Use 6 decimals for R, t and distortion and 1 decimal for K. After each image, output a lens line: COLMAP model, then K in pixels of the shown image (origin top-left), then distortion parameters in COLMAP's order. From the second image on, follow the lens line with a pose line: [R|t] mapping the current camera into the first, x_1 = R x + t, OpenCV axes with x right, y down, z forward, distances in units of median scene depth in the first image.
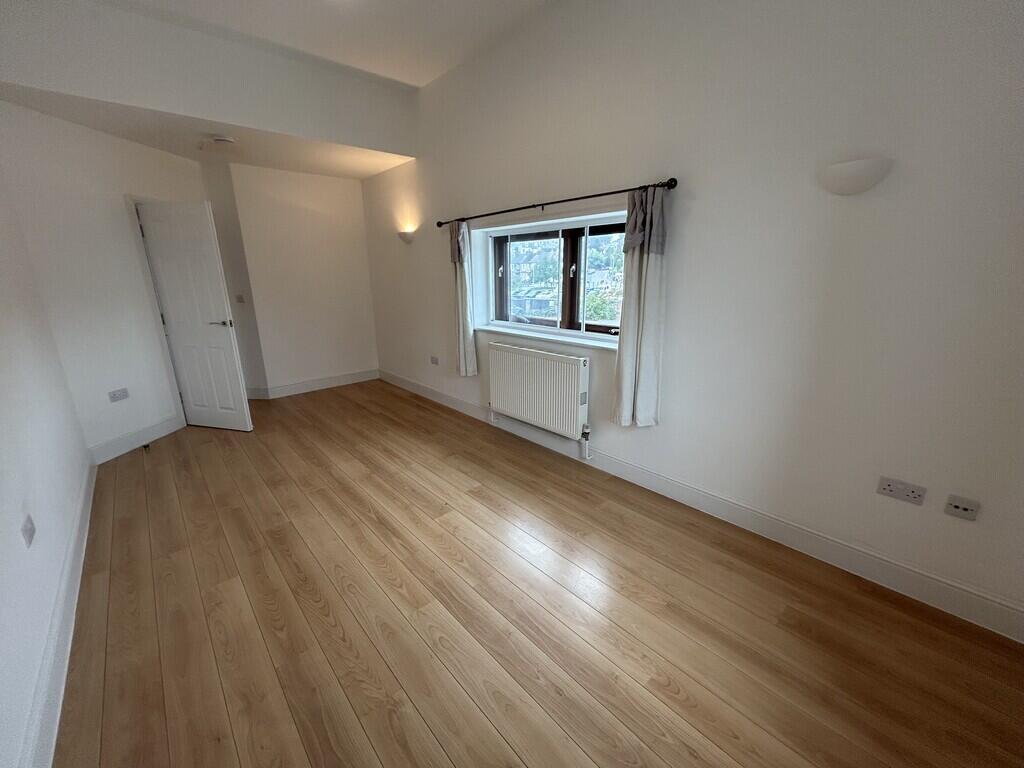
lens RADIAL K [[413.4, 0, 513.6], [0, 413.4, 385.3], [0, 0, 1]] dist [-0.000118, 0.000709]
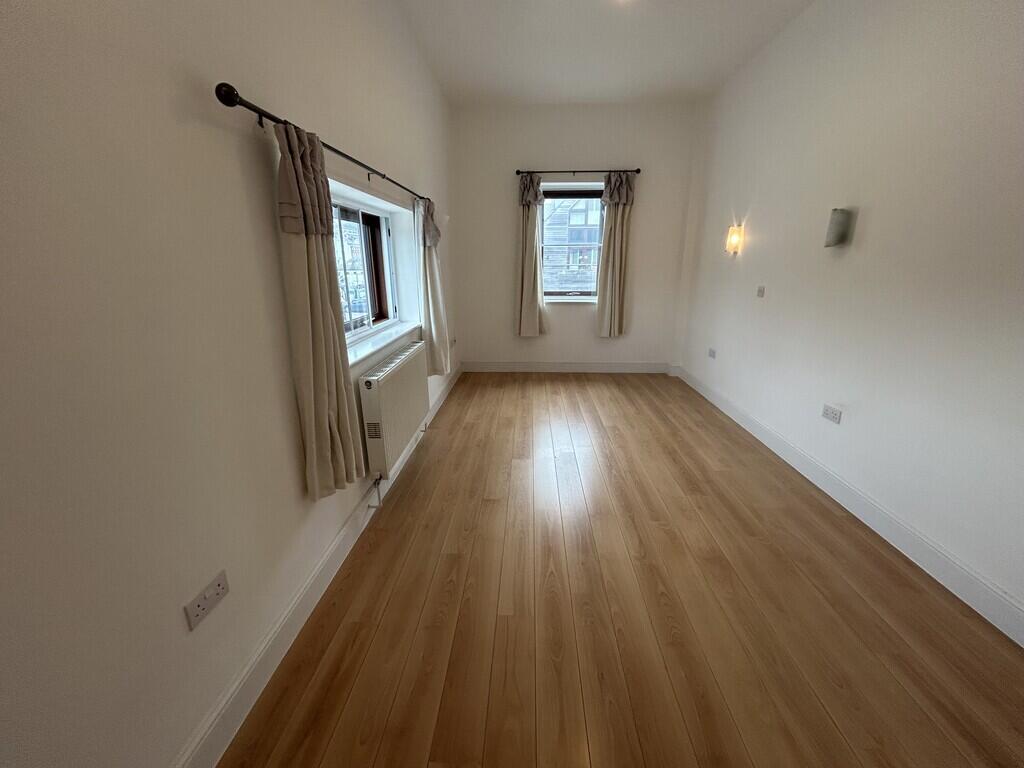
lens RADIAL K [[413.4, 0, 510.0], [0, 413.4, 377.9], [0, 0, 1]] dist [-0.000118, 0.000709]
pose [[-0.707351, -0.180073, 0.683541, -0.766504], [0.201625, 0.875434, 0.439275, -0.416287], [-0.677496, 0.448541, -0.582932, 1.535849]]
